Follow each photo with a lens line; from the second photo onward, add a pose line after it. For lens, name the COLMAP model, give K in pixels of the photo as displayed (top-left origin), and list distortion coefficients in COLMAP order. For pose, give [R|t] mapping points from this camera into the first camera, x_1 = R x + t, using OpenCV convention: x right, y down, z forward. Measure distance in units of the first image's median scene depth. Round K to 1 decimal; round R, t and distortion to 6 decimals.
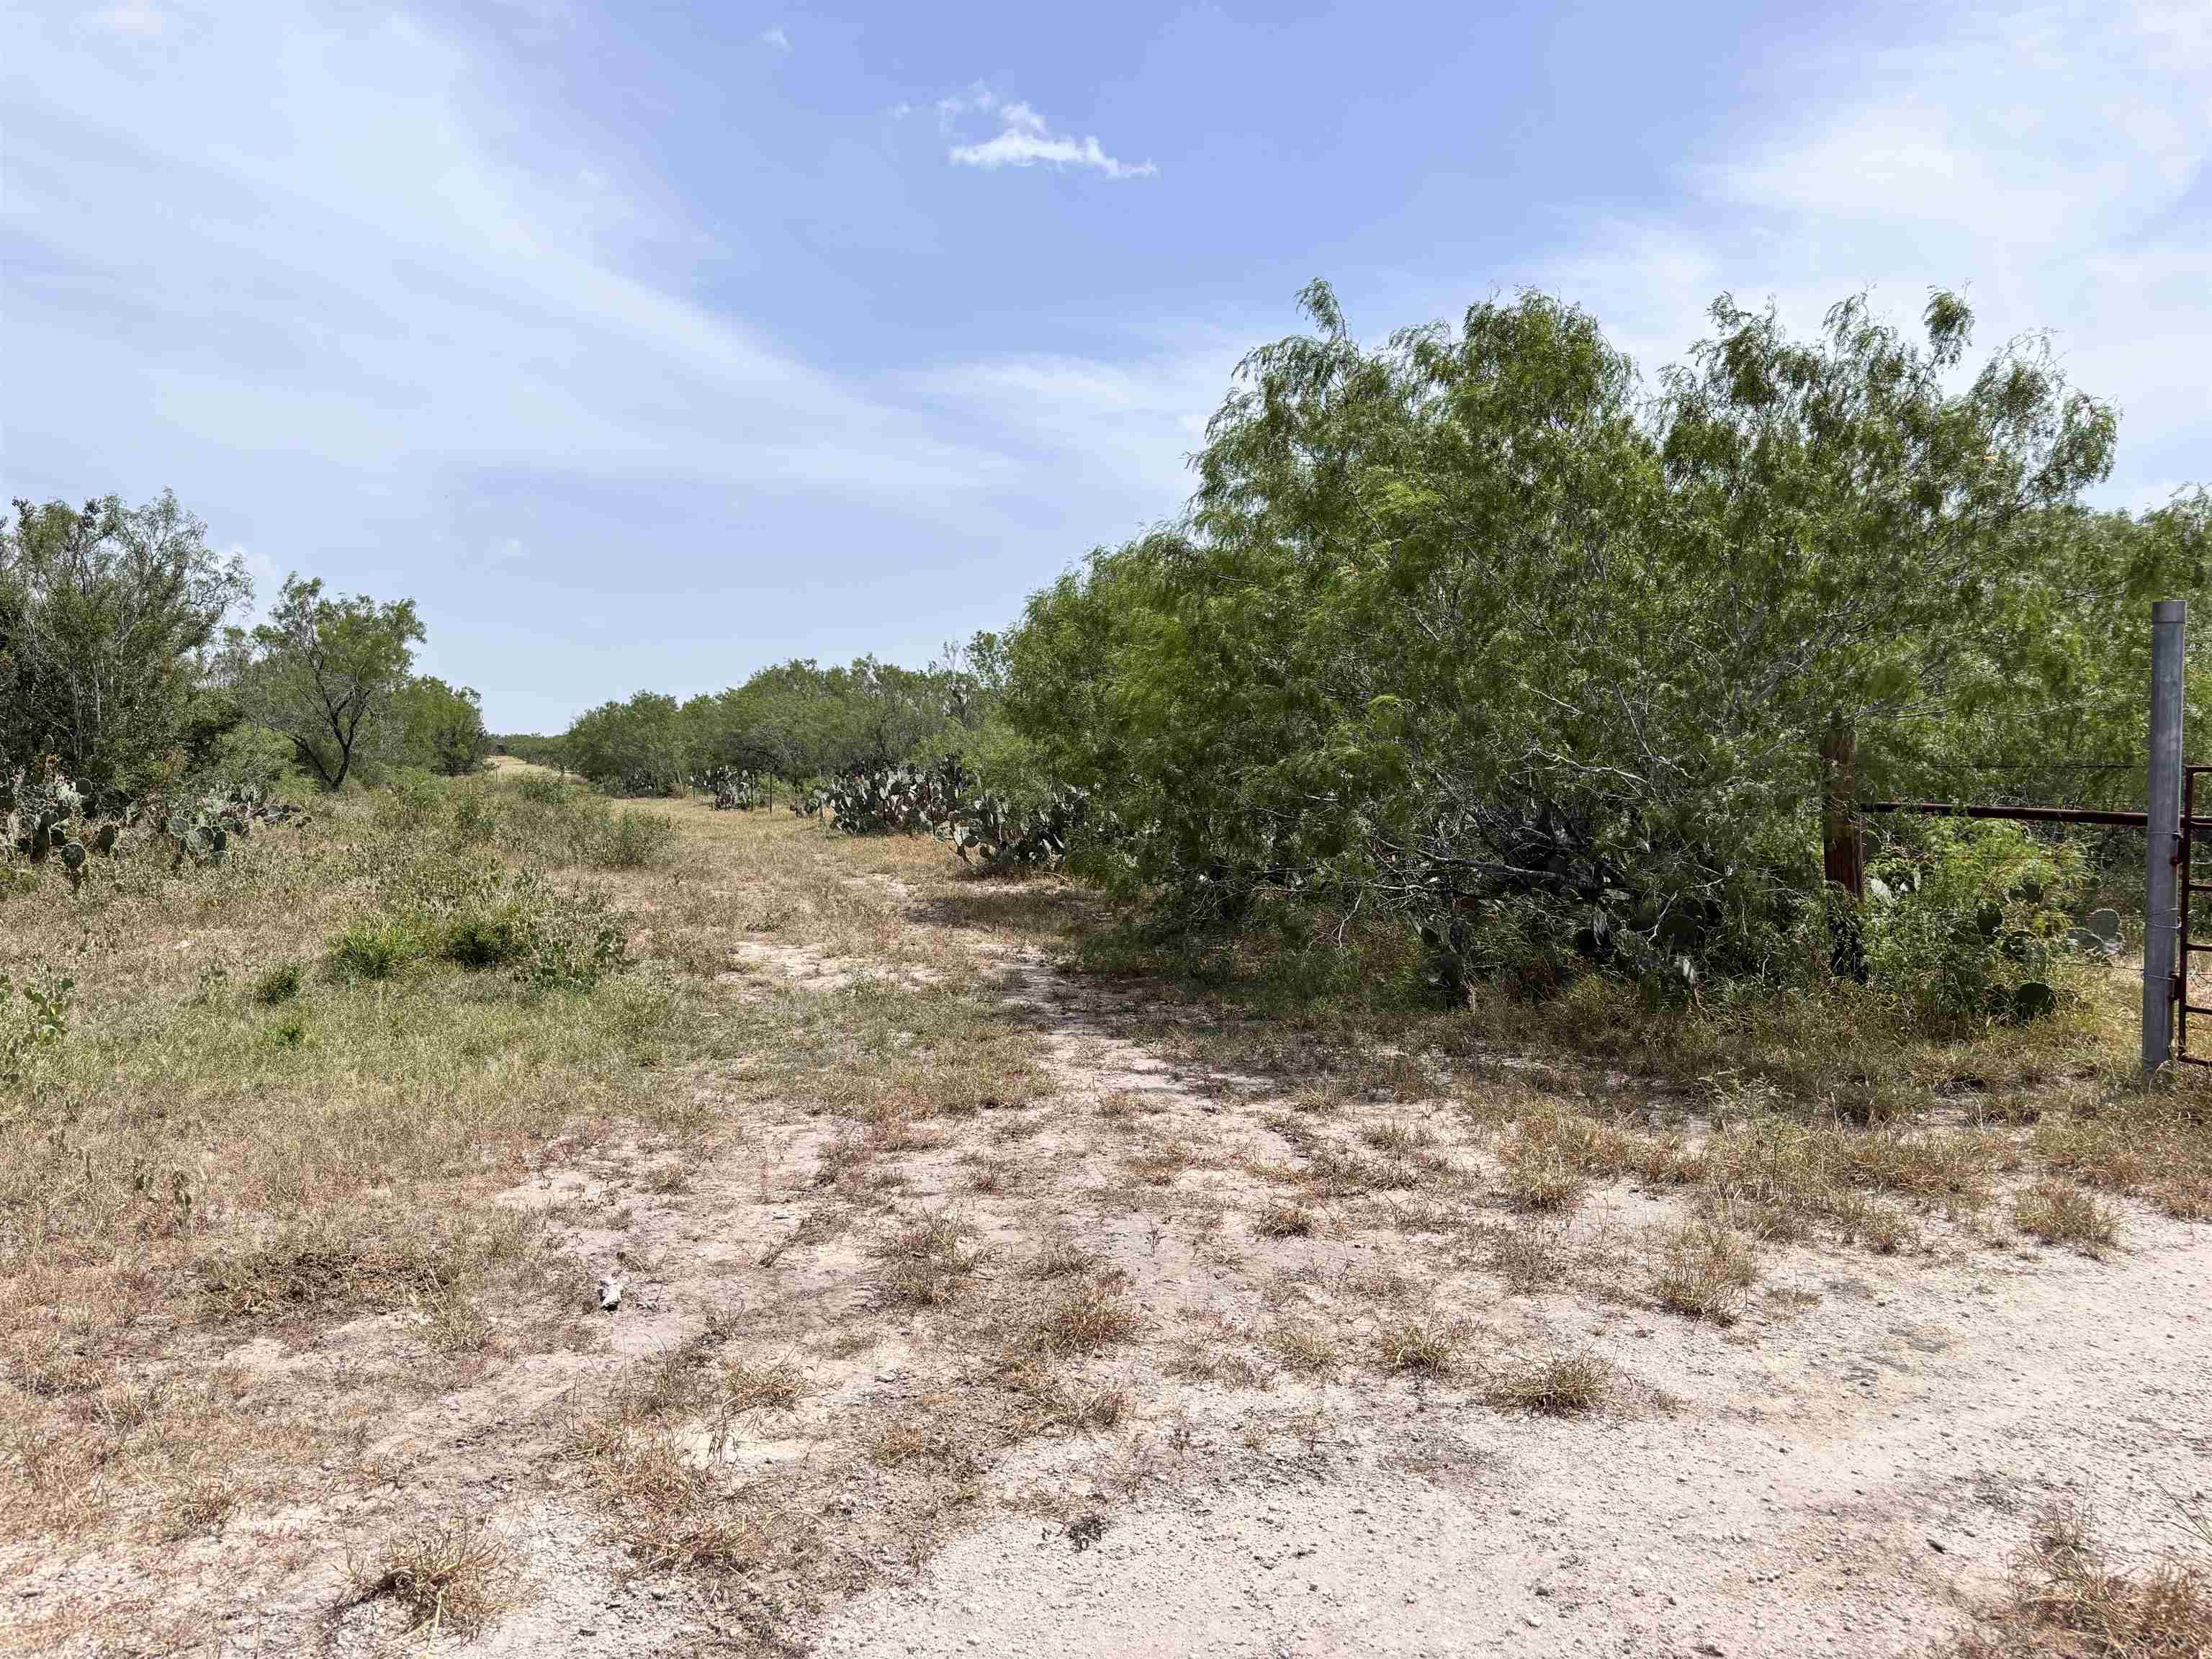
lens RADIAL K [[1632.9, 0, 1102.0], [0, 1632.9, 842.1], [0, 0, 1]] dist [0.031089, -0.054168]
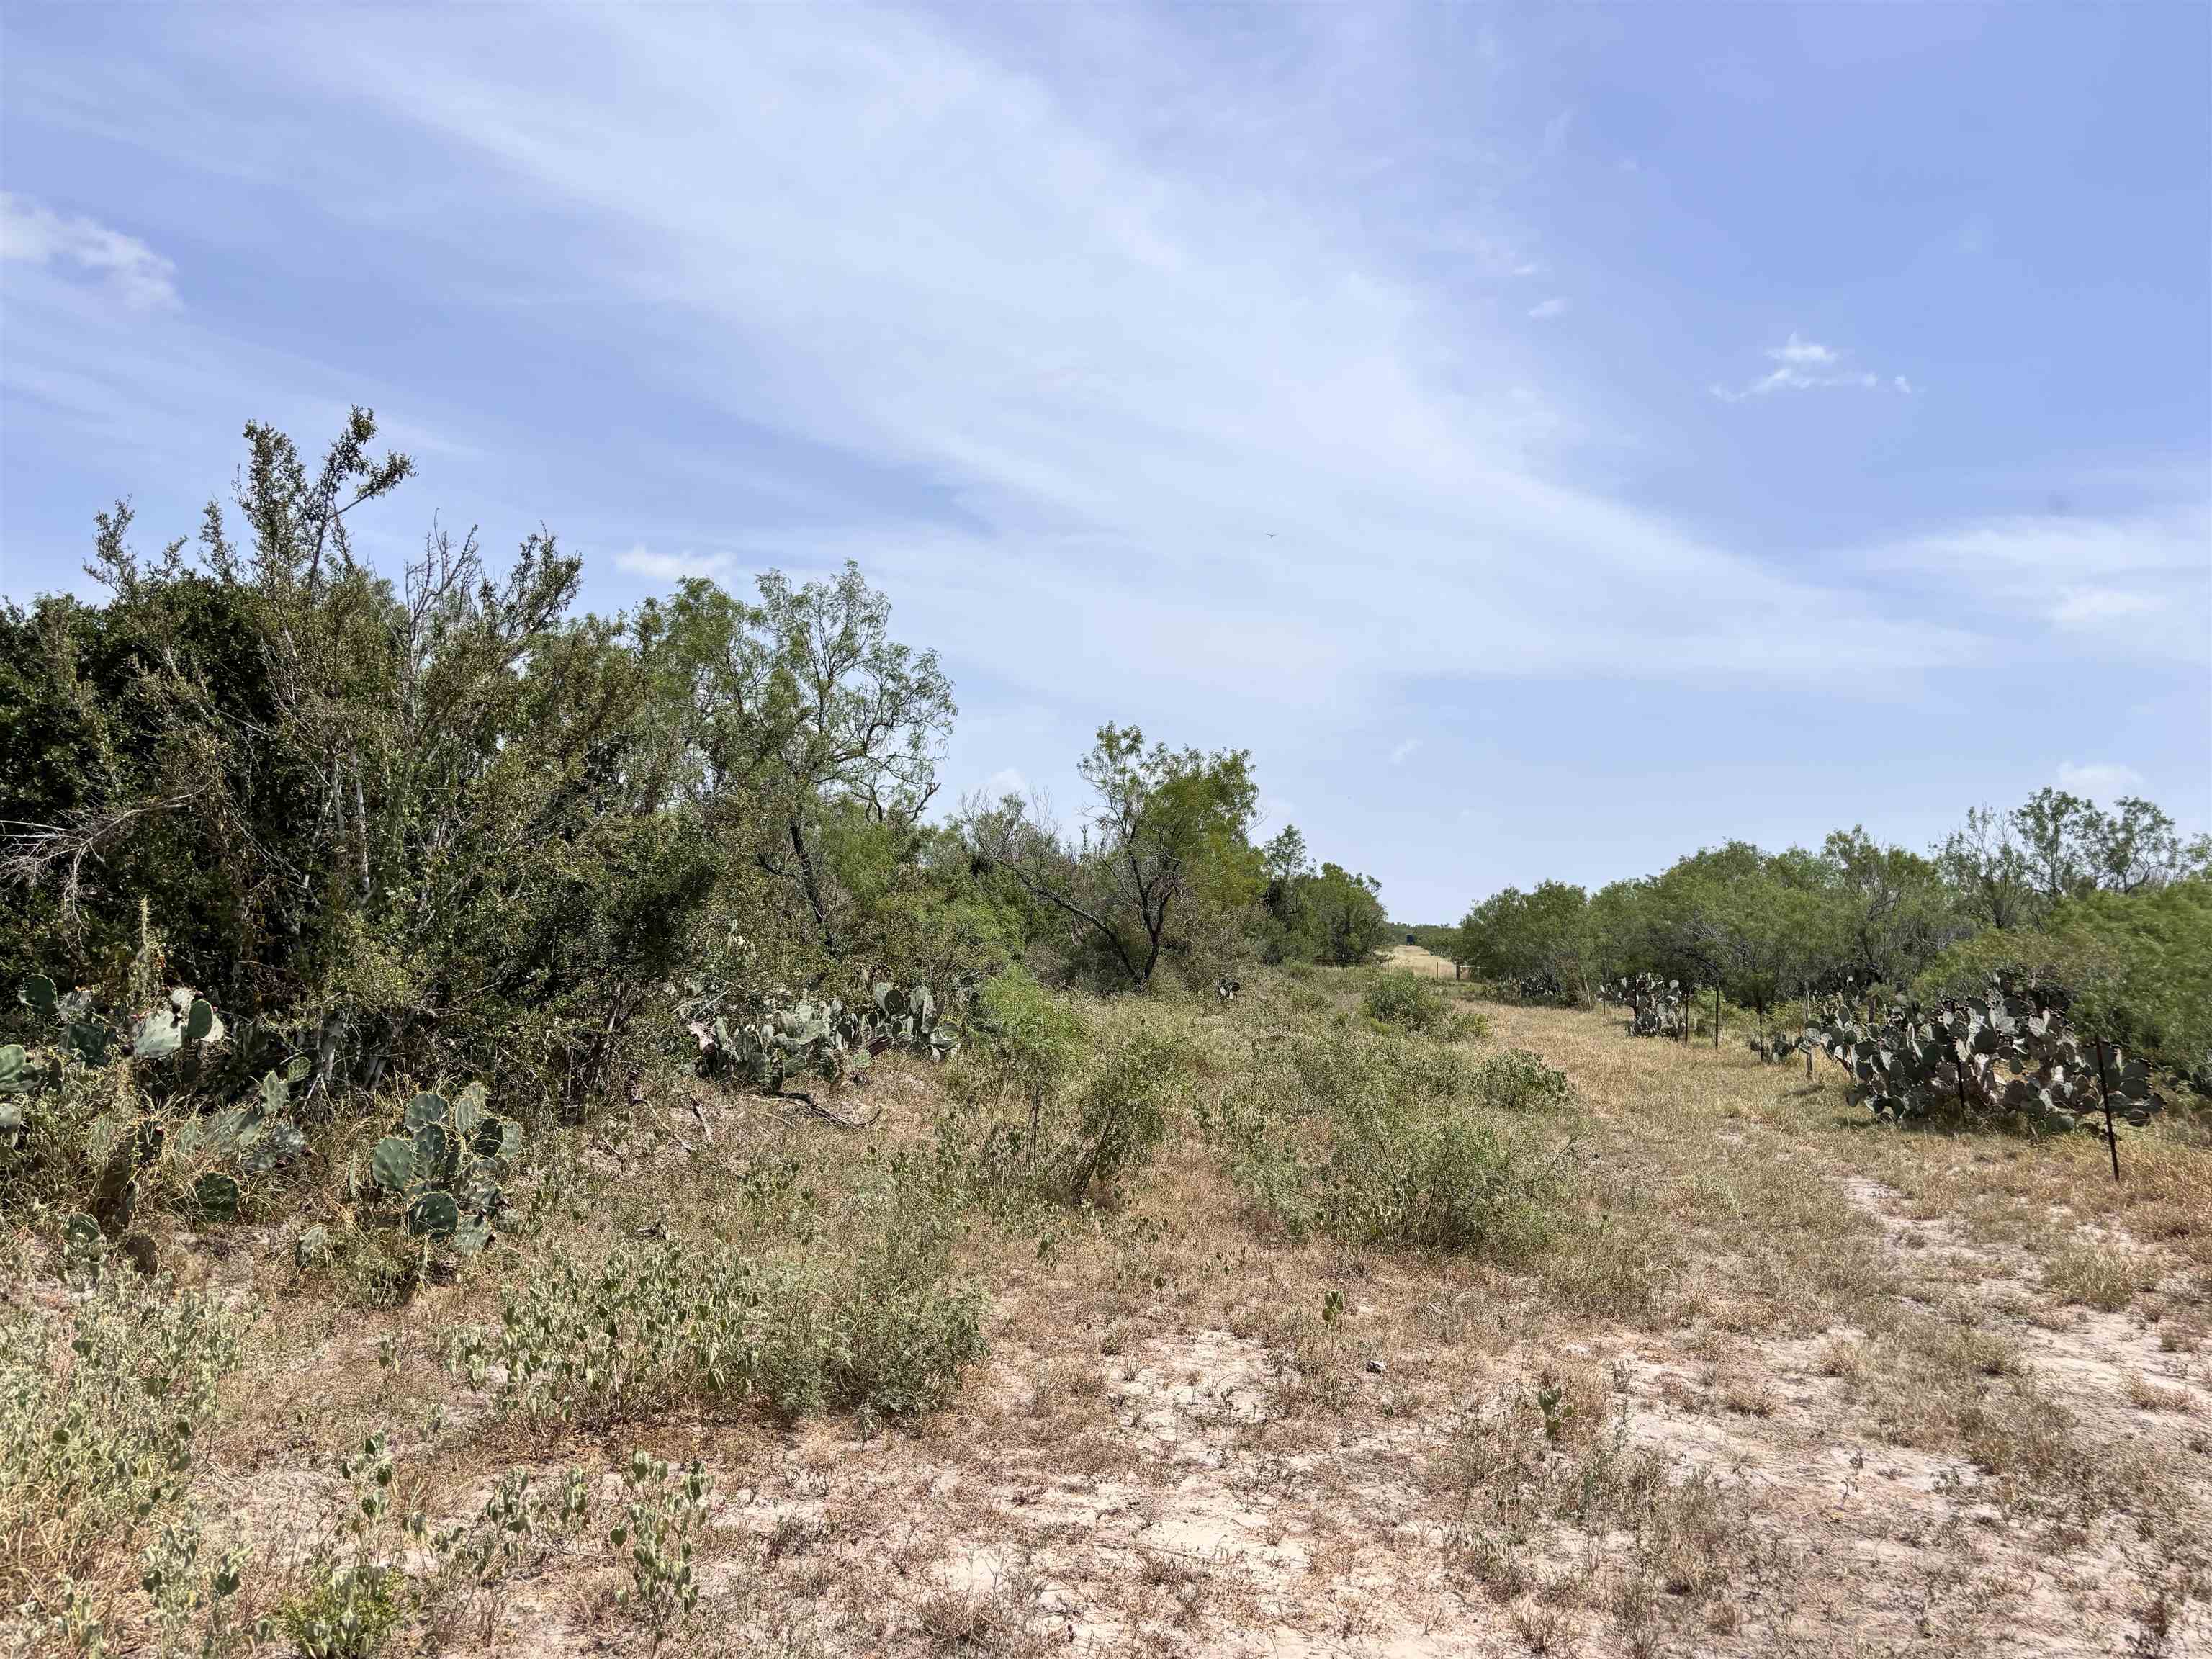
lens RADIAL K [[1632.9, 0, 1102.0], [0, 1632.9, 842.1], [0, 0, 1]] dist [0.031089, -0.054168]
pose [[0.856228, -0.002199, -0.516594, -0.028944], [-0.058604, 0.993122, -0.101361, -0.007960], [0.513263, 0.117063, 0.850210, 0.115562]]
